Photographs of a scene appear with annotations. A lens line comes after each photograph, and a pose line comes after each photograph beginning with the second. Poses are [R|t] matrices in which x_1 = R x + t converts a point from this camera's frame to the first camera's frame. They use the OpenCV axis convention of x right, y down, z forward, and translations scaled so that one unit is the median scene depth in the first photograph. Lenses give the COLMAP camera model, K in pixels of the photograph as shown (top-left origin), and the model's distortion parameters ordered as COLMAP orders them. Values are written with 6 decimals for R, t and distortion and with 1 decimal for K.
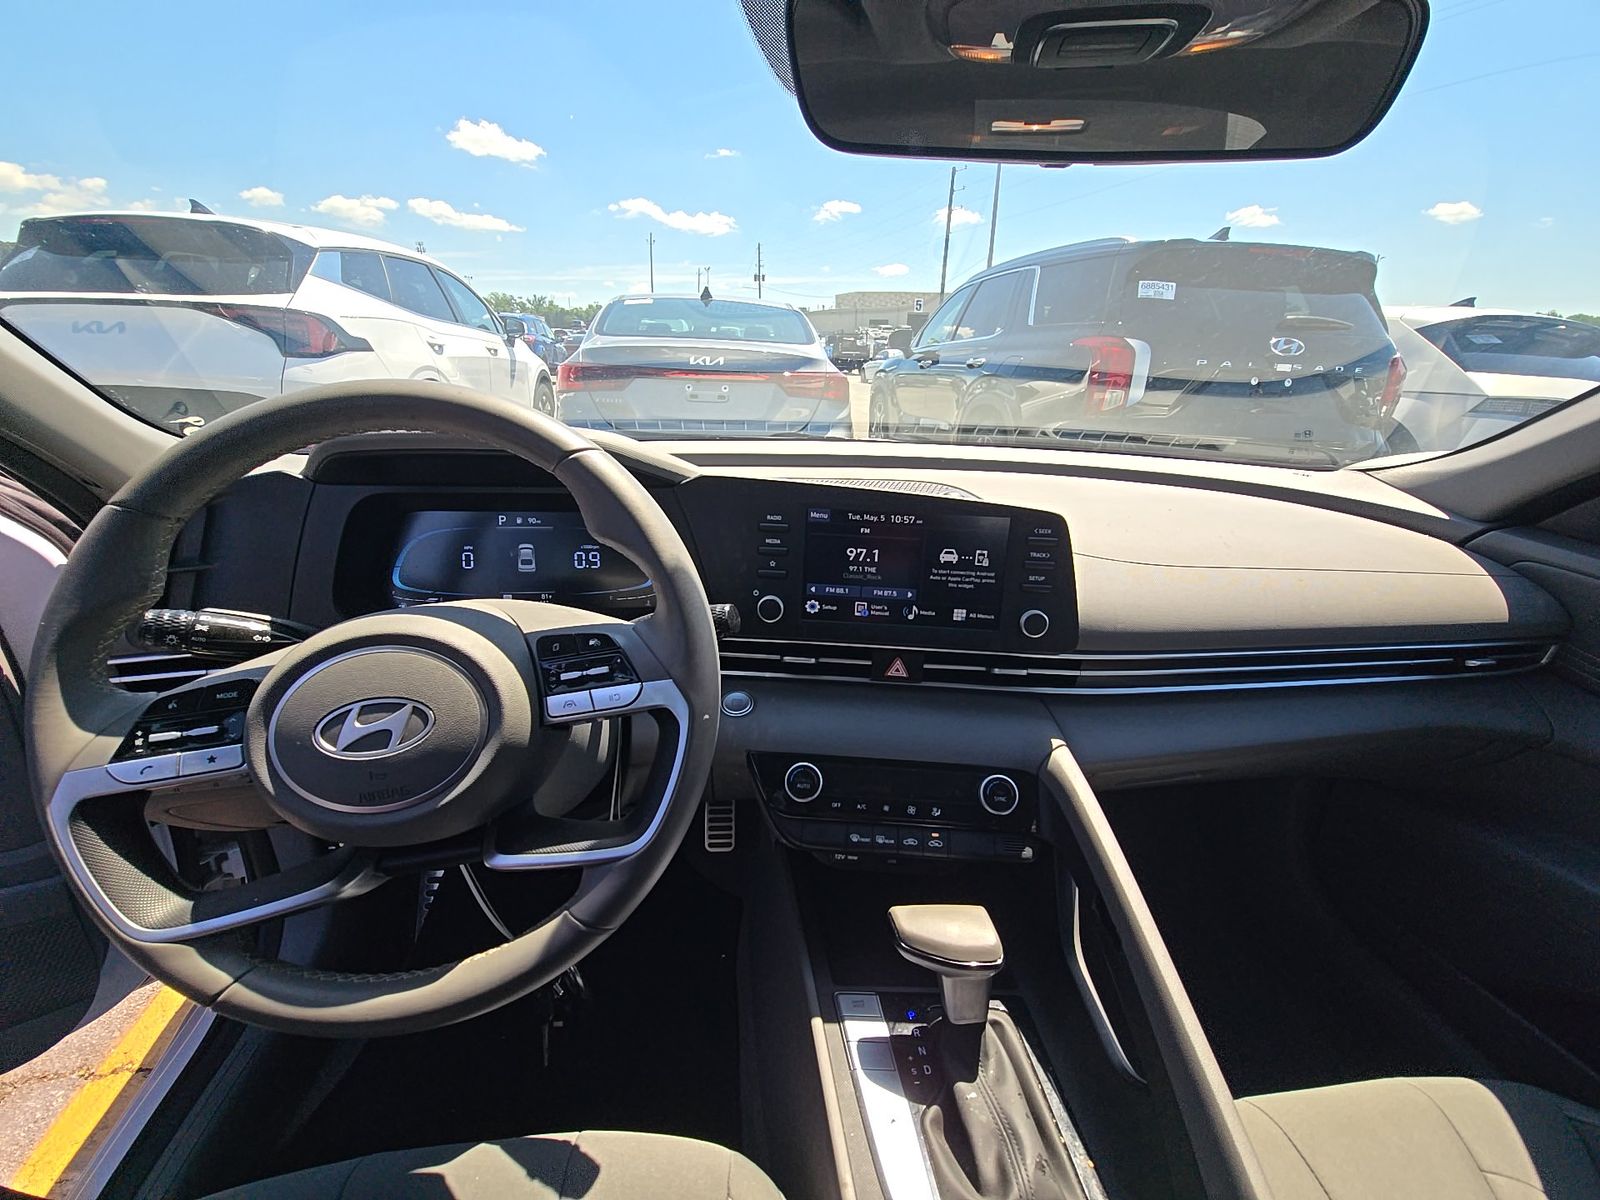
lens RADIAL K [[634.9, 0, 792.2], [0, 634.9, 610.7], [0, 0, 1]] dist [-0.009854, -0.001503]
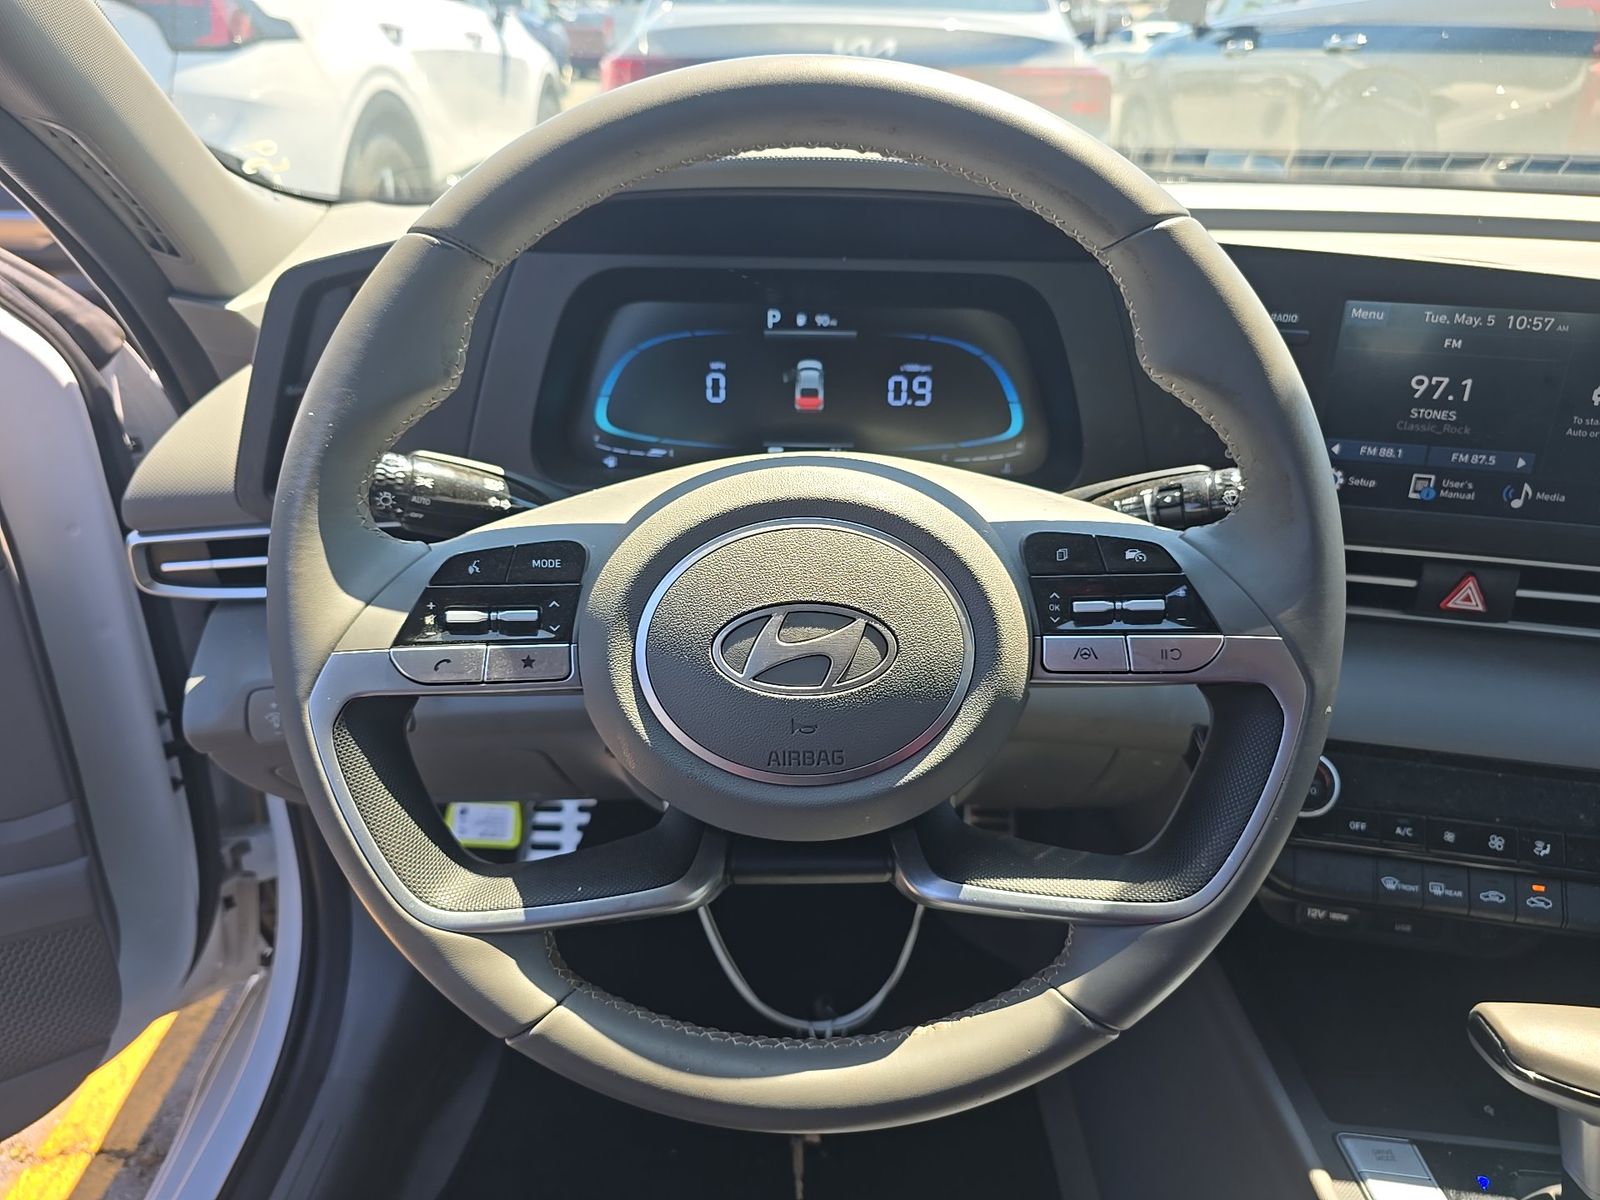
lens RADIAL K [[1089.9, 0, 804.2], [0, 1089.9, 608.2], [0, 0, 1]] dist [0.006531, -0.010595]
pose [[0.991842, 0.040864, -0.120744, -0.319589], [-0.028934, 0.994671, 0.098958, 0.025136], [0.124144, -0.094657, 0.987739, -0.027354]]
